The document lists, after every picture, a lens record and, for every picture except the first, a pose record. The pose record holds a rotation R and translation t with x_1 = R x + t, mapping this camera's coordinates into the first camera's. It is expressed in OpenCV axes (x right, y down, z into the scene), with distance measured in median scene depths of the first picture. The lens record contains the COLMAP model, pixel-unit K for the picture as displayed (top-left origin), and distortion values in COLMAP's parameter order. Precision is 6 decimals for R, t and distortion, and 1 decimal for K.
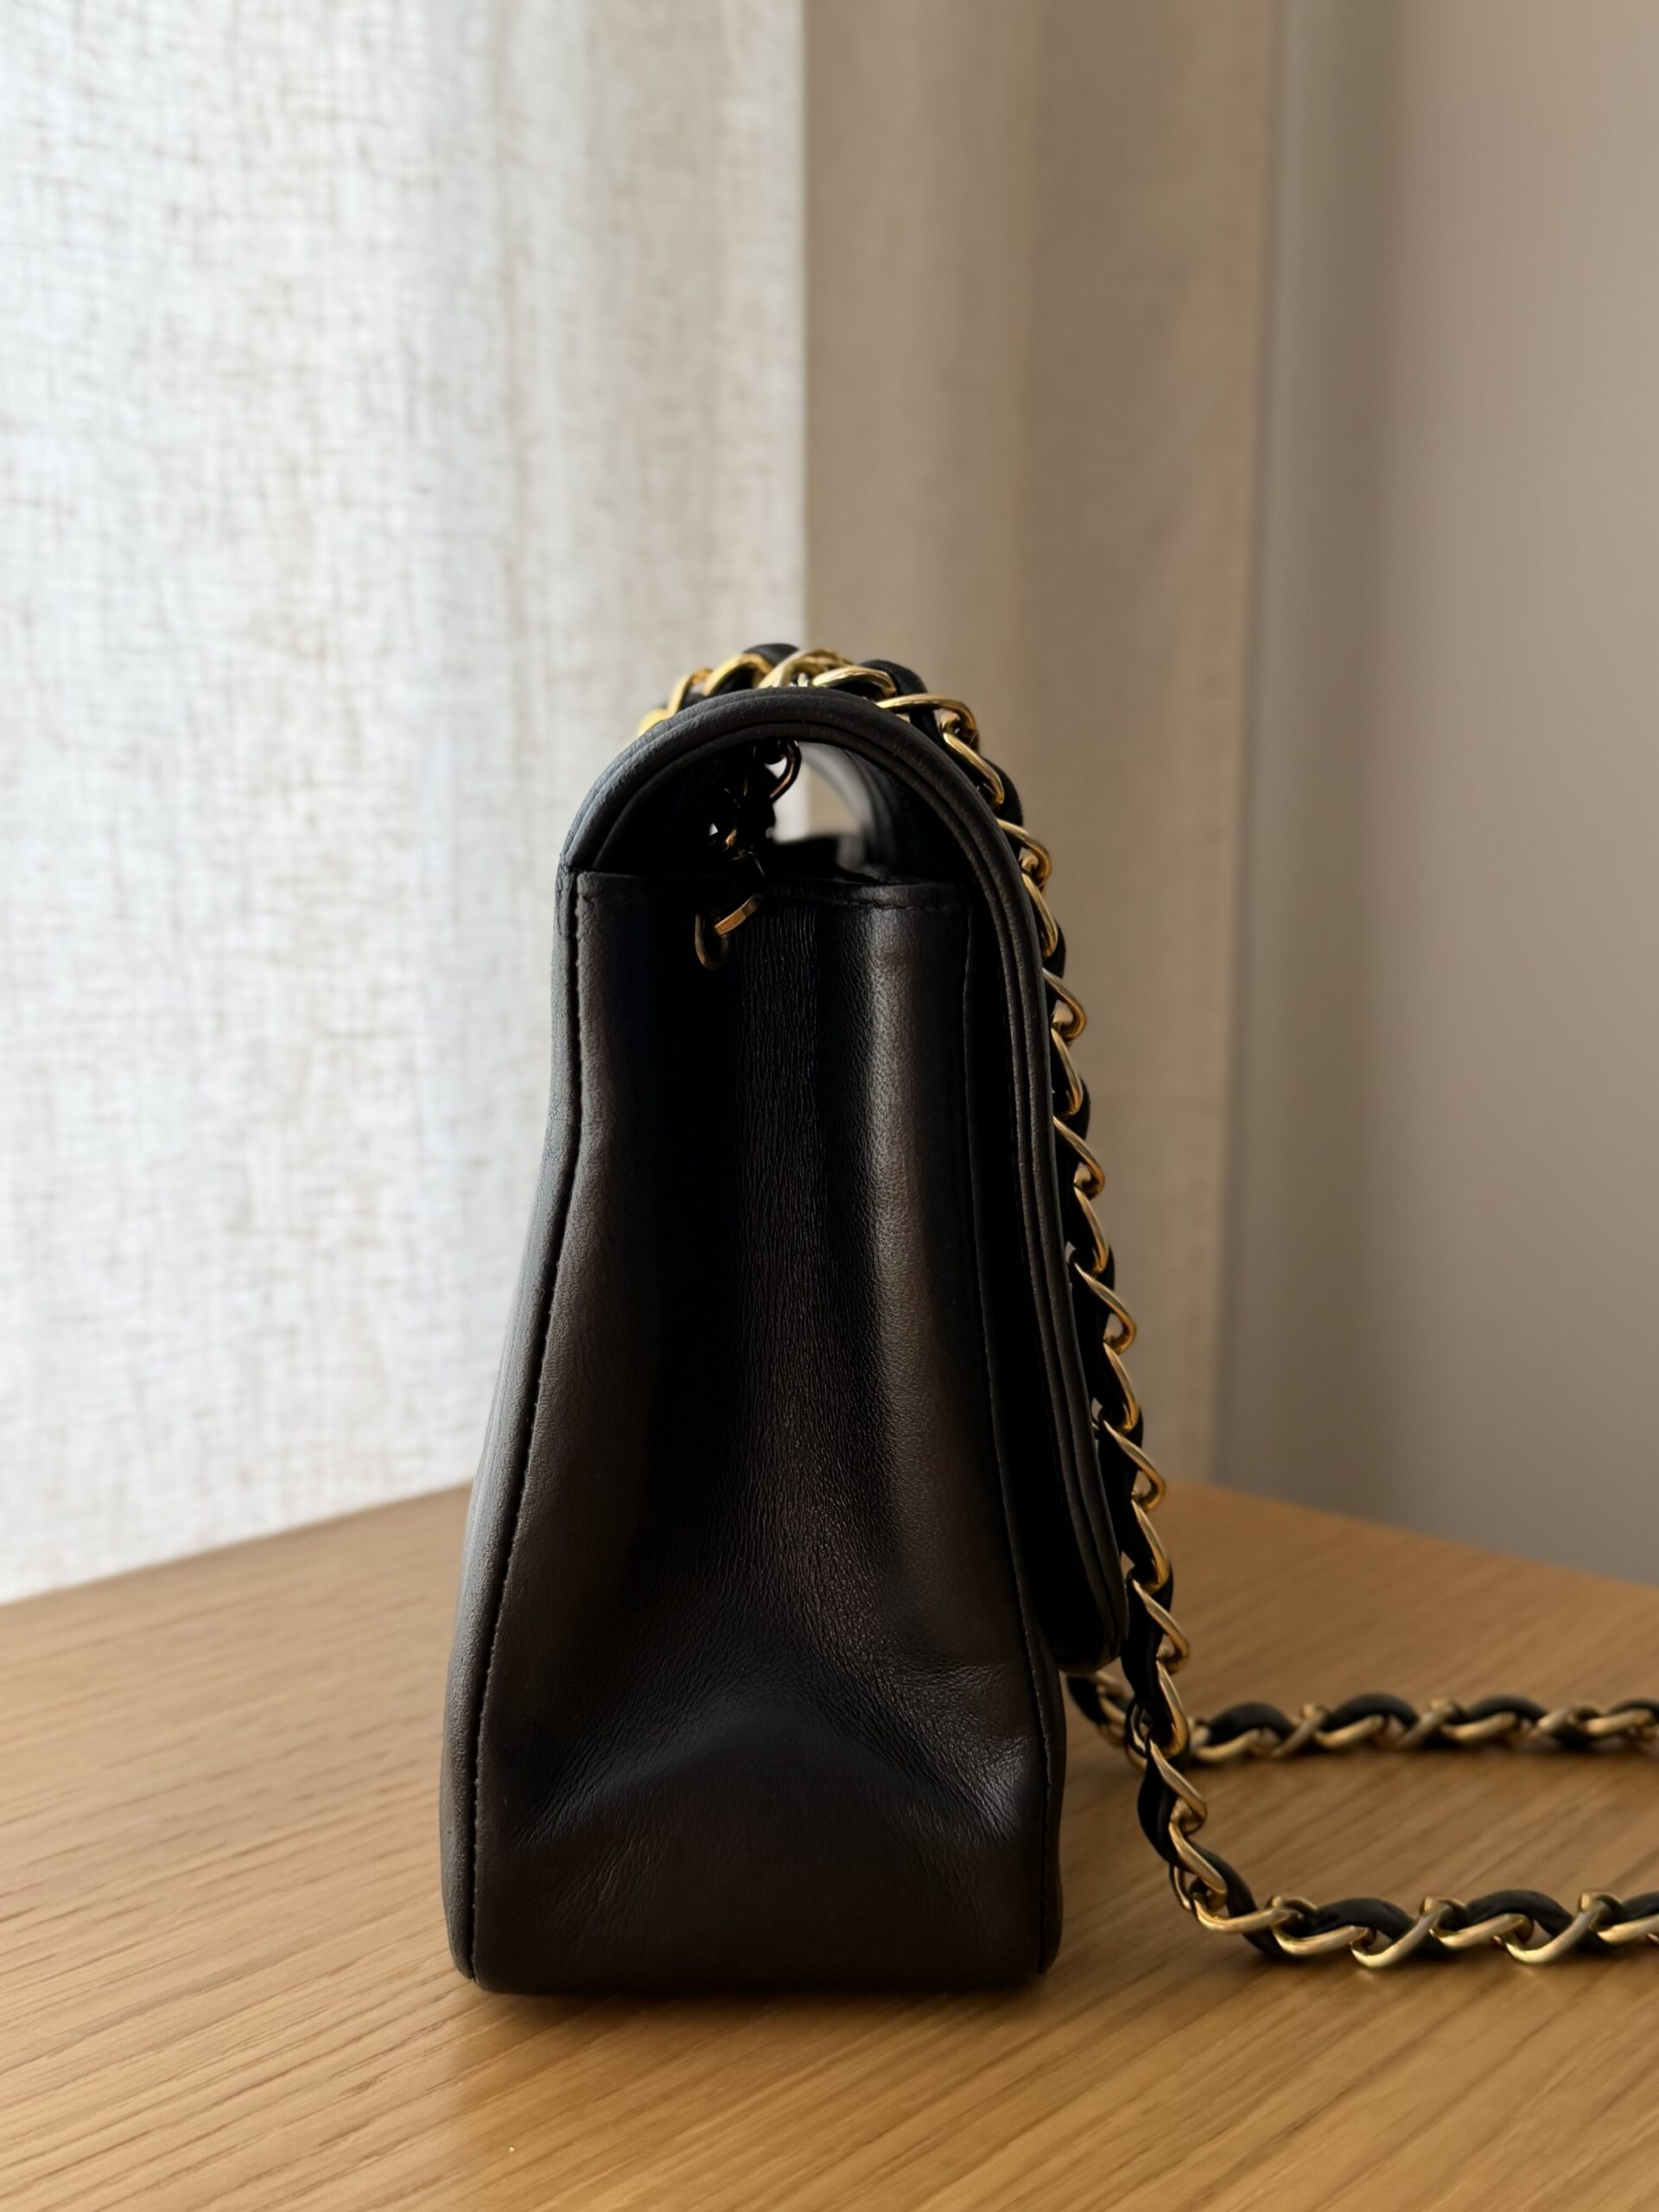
lens RADIAL K [[2570.4, 0, 777.7], [0, 2570.4, 1071.6], [0, 0, 1]] dist [-0.046138, 0.000000]
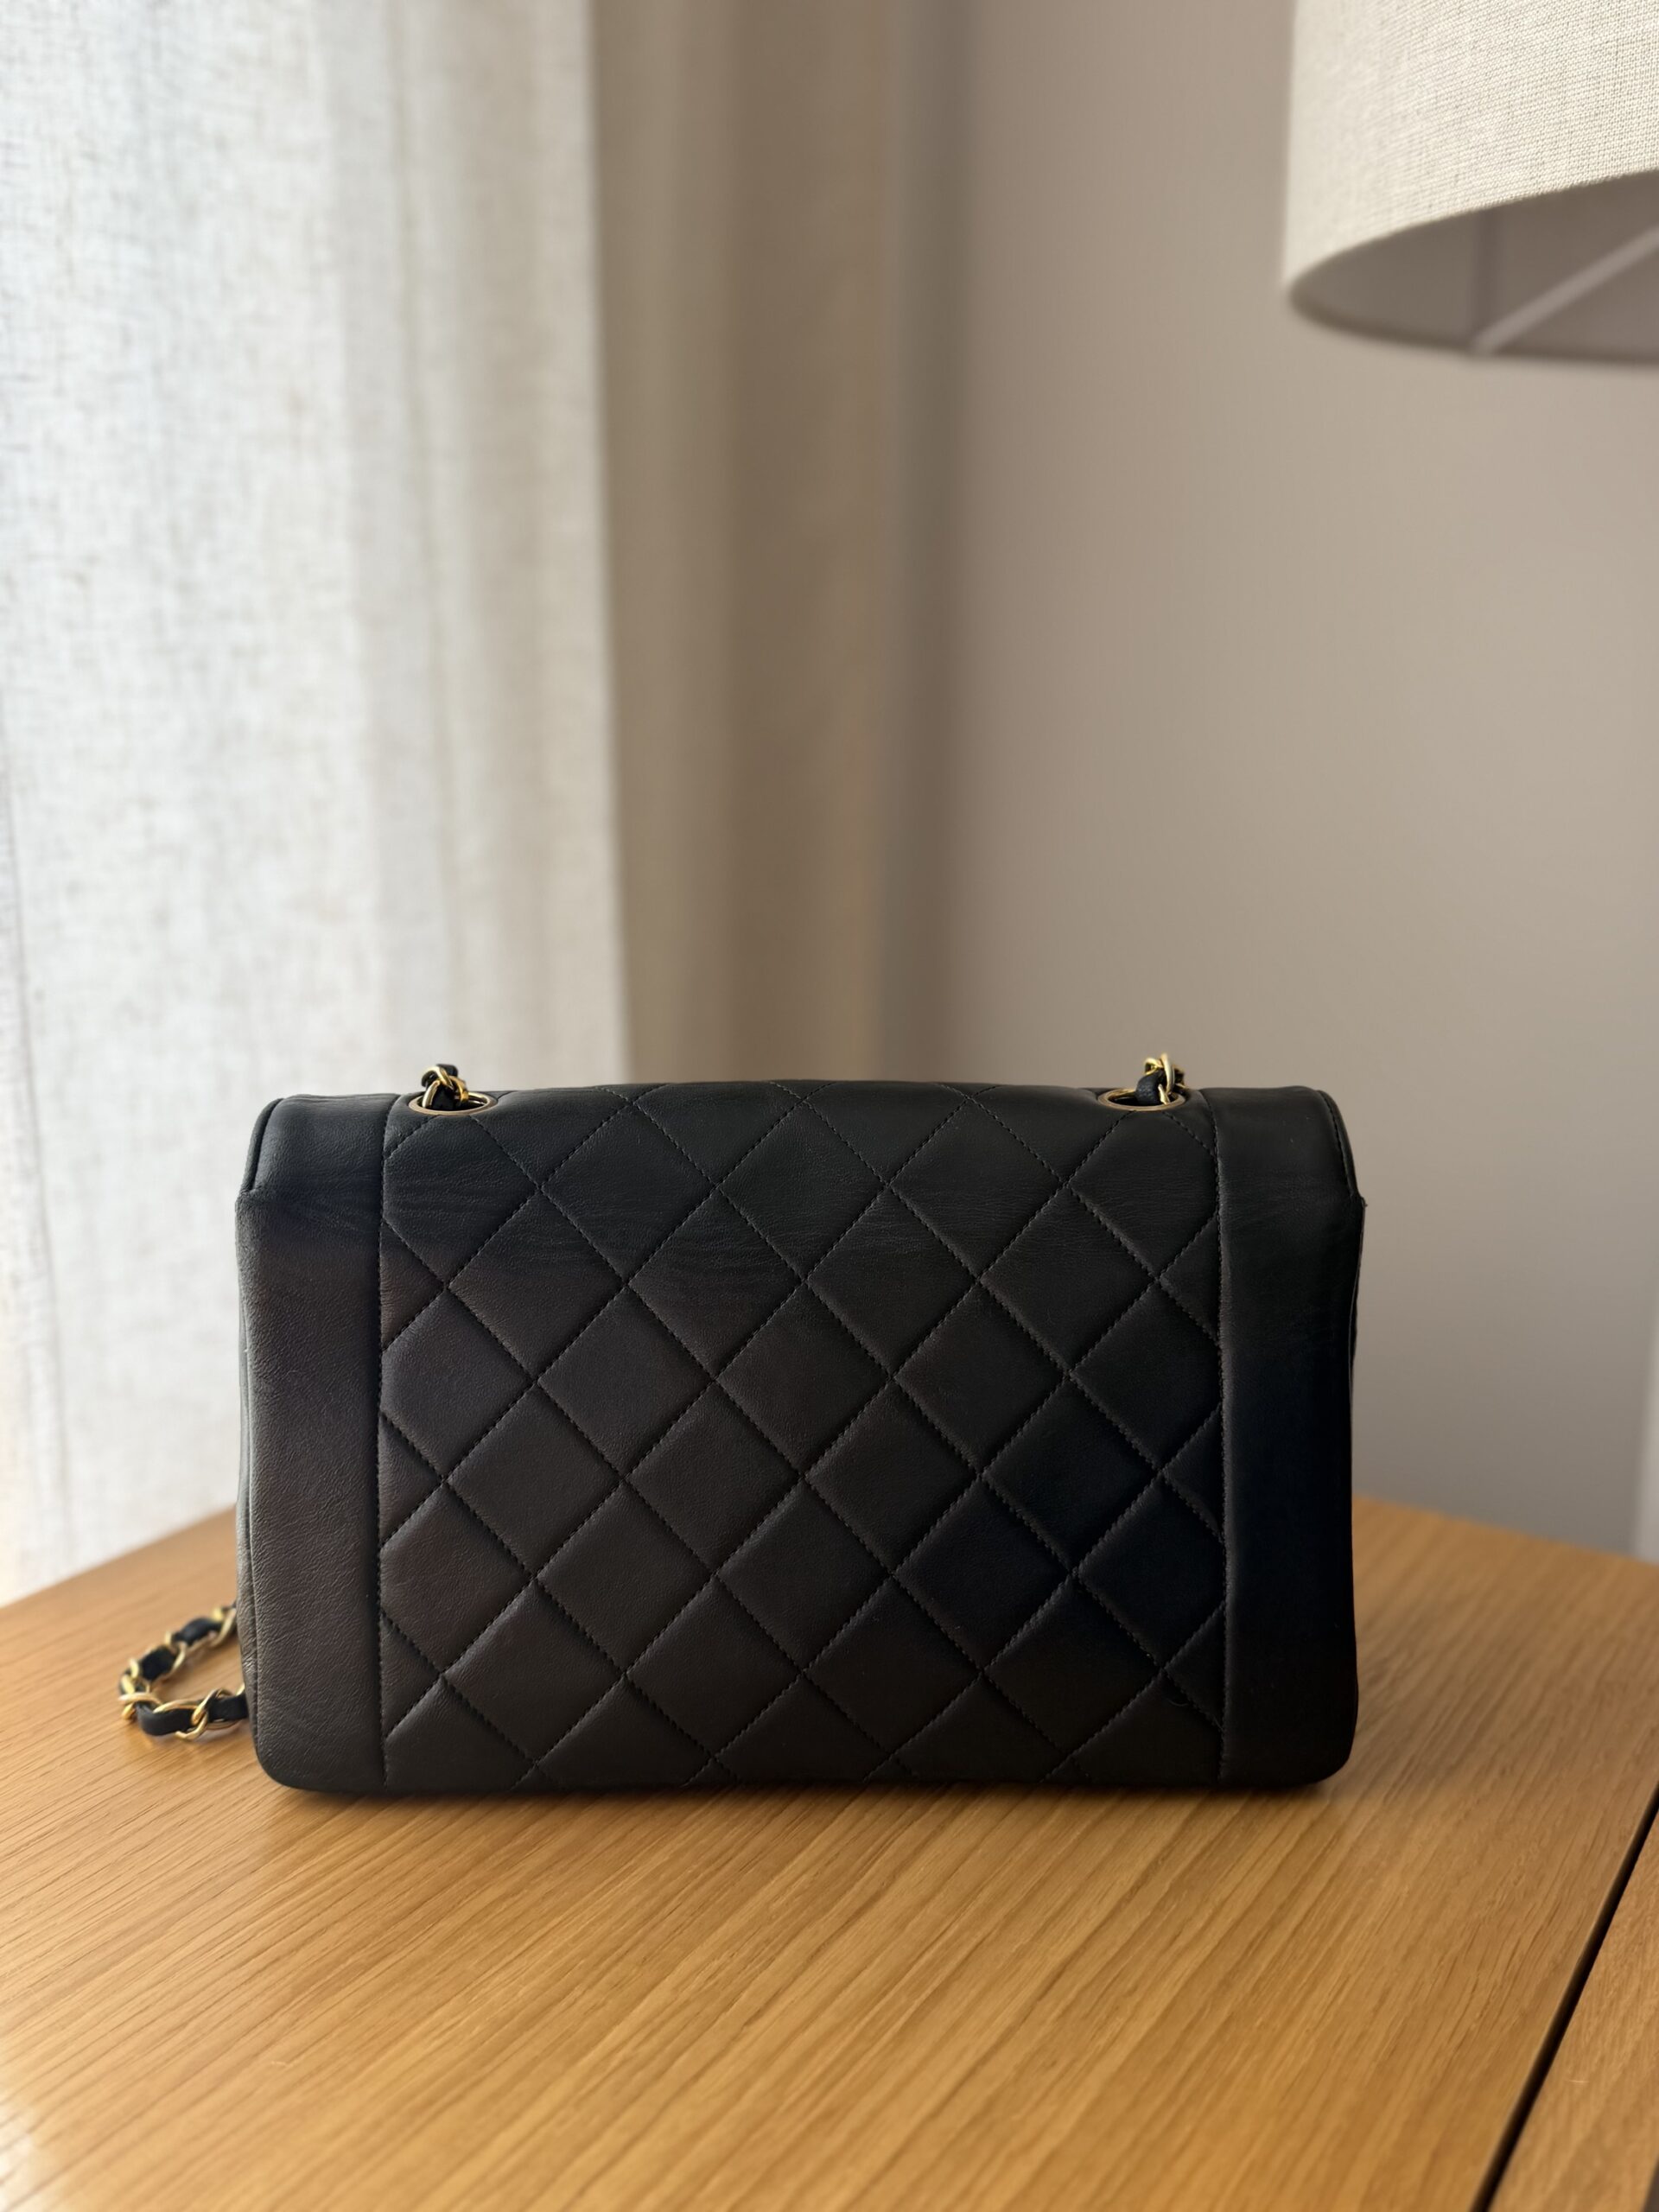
lens RADIAL K [[1946.8, 0, 816.5], [0, 1946.8, 1082.1], [0, 0, 1]] dist [-0.035934, -0.025048]
pose [[0.985220, -0.040653, 0.166402, -0.090096], [0.026209, 0.995767, 0.088095, -0.162489], [-0.169279, -0.082432, 0.982115, -0.261359]]
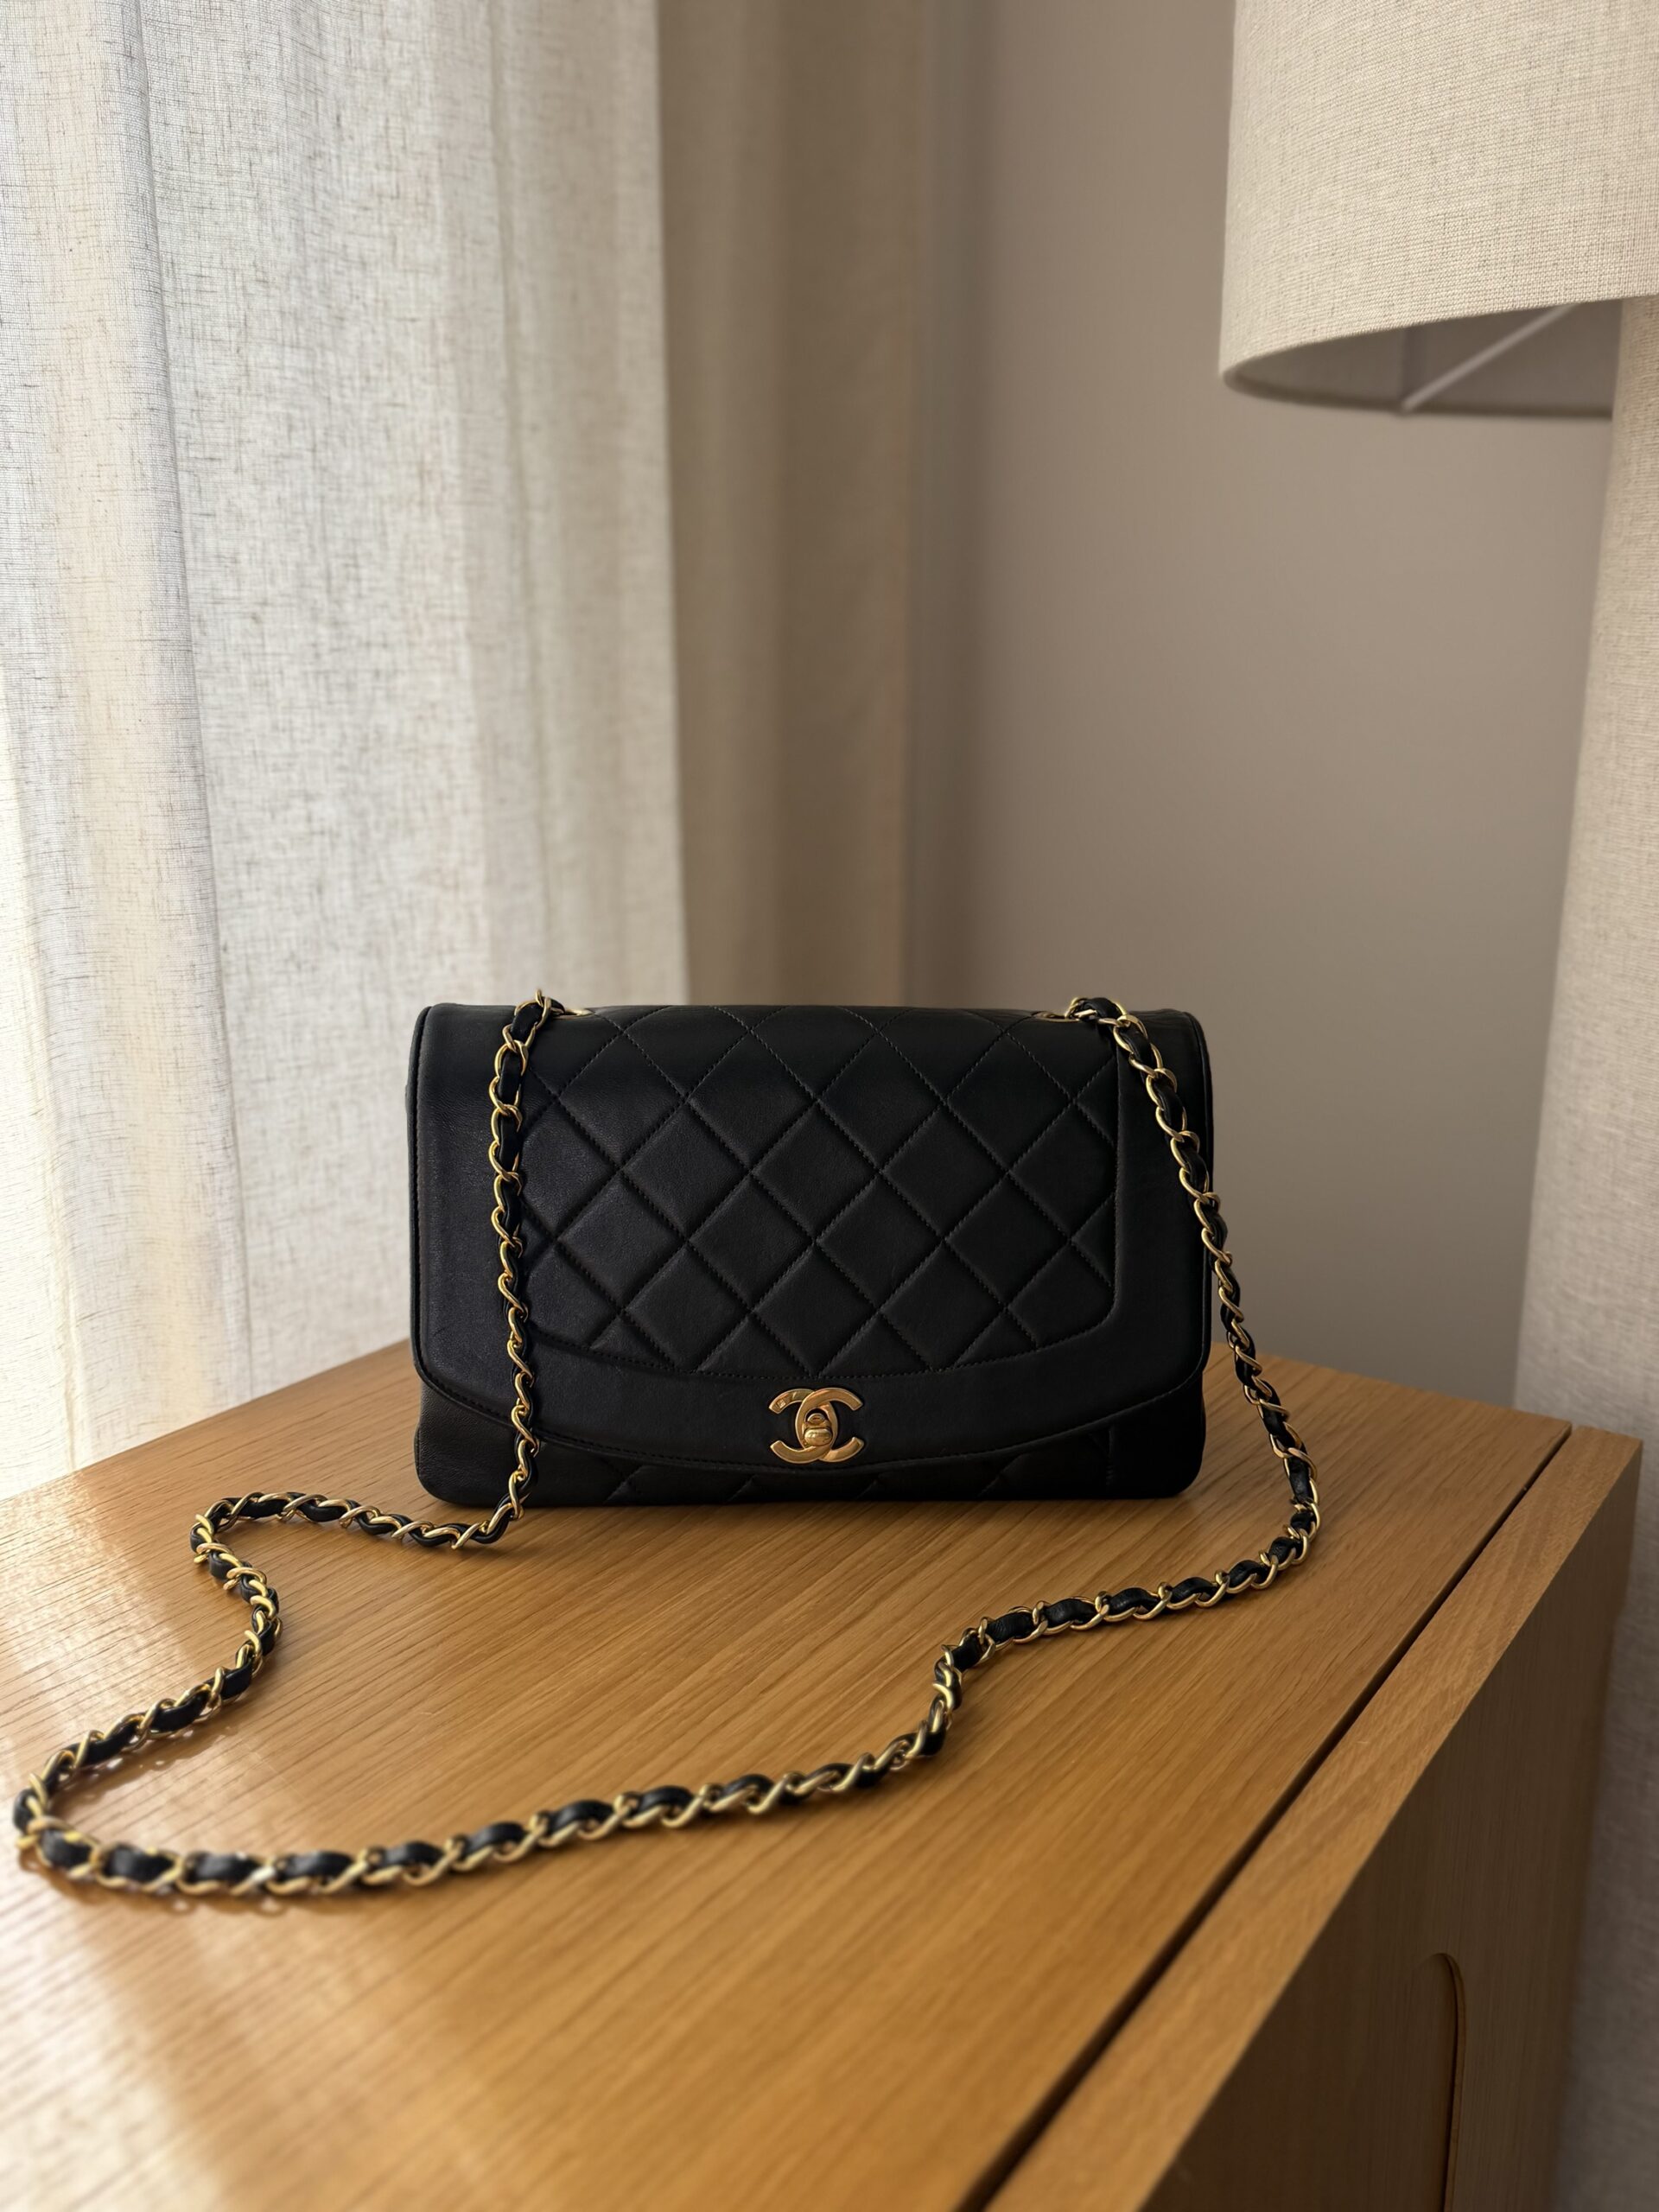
lens RADIAL K [[1845.2, 0, 814.3], [0, 1845.2, 1081.0], [0, 0, 1]] dist [-0.026557, 0.004612]
pose [[0.990776, -0.038789, 0.129840, -0.094840], [0.024059, 0.993287, 0.113150, -0.171253], [-0.133357, -0.108982, 0.985058, -0.481753]]
